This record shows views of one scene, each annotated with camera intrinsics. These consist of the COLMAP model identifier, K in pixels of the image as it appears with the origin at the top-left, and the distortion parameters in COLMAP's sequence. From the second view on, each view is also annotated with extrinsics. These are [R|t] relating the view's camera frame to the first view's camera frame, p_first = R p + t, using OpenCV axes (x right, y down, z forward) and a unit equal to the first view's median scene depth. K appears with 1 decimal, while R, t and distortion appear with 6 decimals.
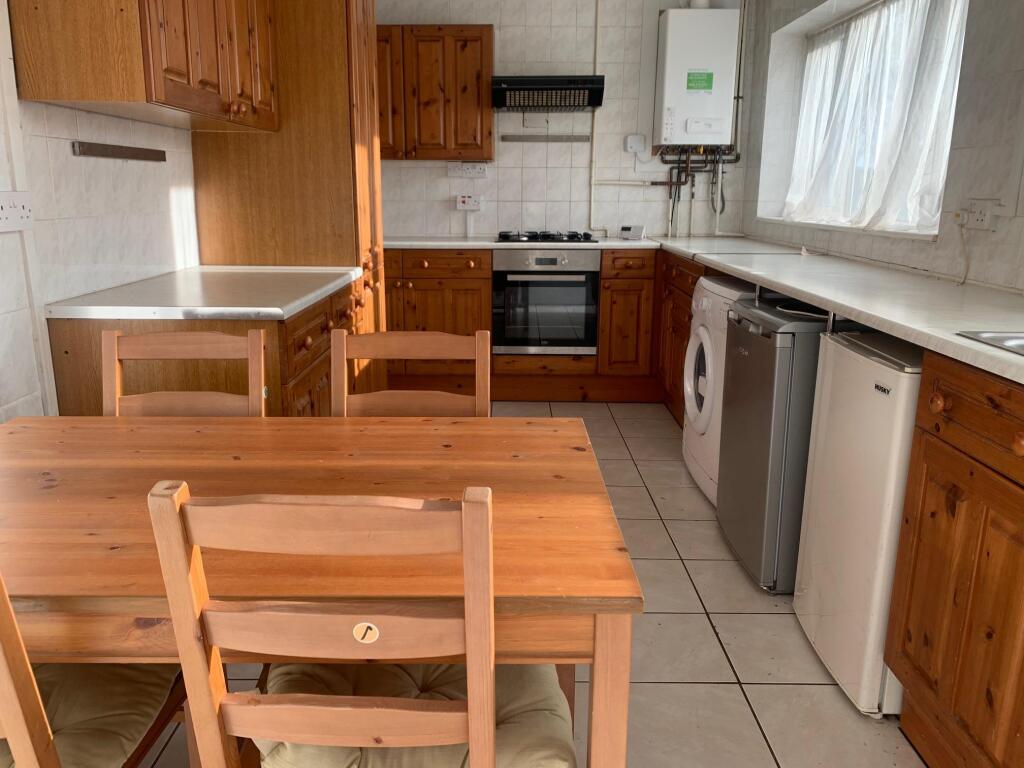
lens RADIAL K [[783.7, 0, 501.7], [0, 783.7, 369.0], [0, 0, 1]] dist [0.072908, -0.104999]
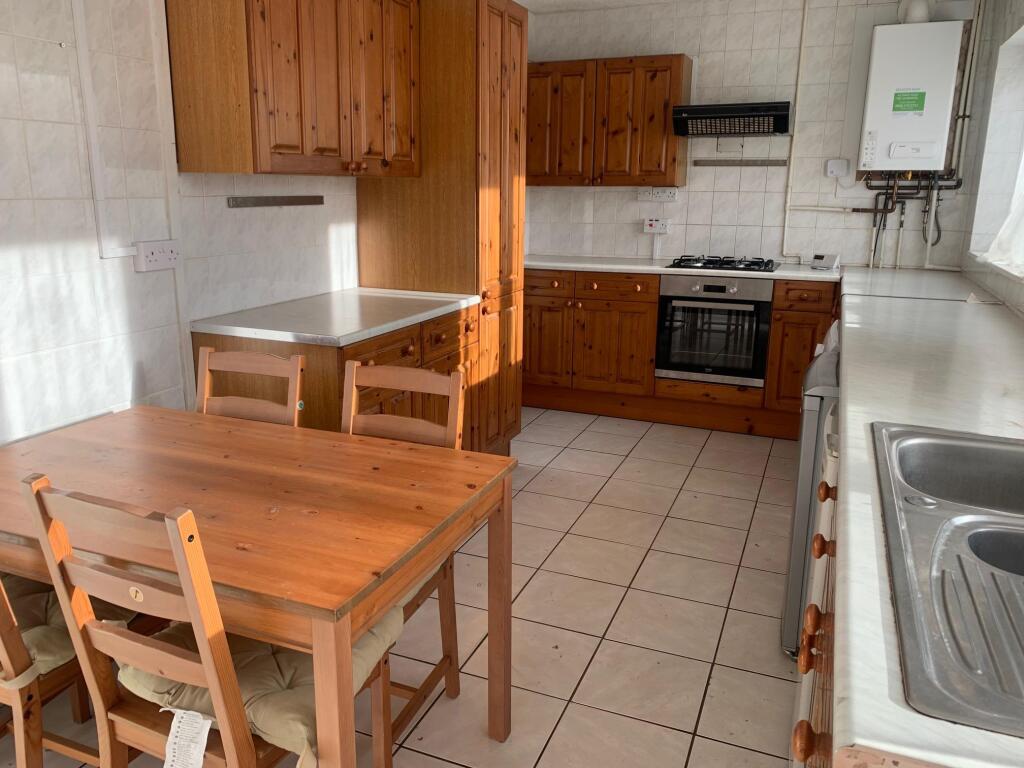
lens RADIAL K [[783.7, 0, 501.7], [0, 783.7, 369.0], [0, 0, 1]] dist [0.072908, -0.104999]
pose [[0.926439, 0.090309, -0.365451, 0.178606], [-0.089077, 0.995819, 0.020267, -0.032450], [0.365753, 0.013778, 0.930610, -0.024266]]
